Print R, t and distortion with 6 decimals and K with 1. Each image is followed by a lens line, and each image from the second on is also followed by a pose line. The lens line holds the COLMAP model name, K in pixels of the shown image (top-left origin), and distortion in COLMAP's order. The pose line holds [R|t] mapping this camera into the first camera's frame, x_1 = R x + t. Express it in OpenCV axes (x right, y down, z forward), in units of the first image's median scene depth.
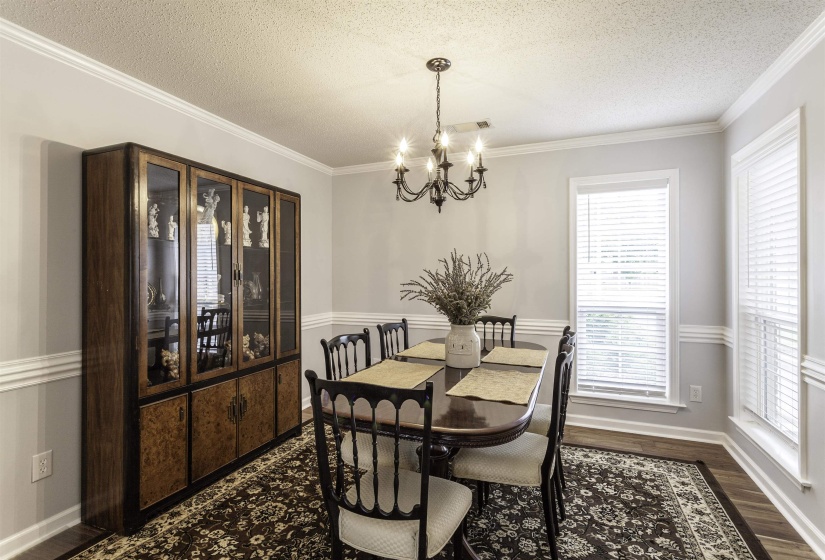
lens RADIAL K [[401.0, 0, 415.6], [0, 401.0, 272.8], [0, 0, 1]] dist [0.002640, 0.003867]
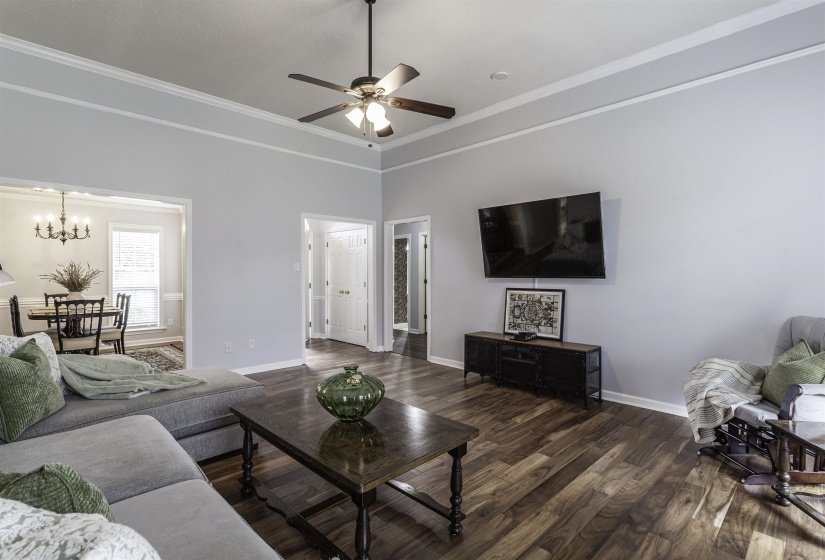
lens RADIAL K [[401.0, 0, 412.2], [0, 401.0, 273.1], [0, 0, 1]] dist [0.002640, 0.003867]
pose [[0.419535, -0.002175, 0.907737, -0.847328], [-0.001084, 0.999995, 0.002898, 0.004054], [-0.907739, -0.002200, 0.419531, -1.275246]]
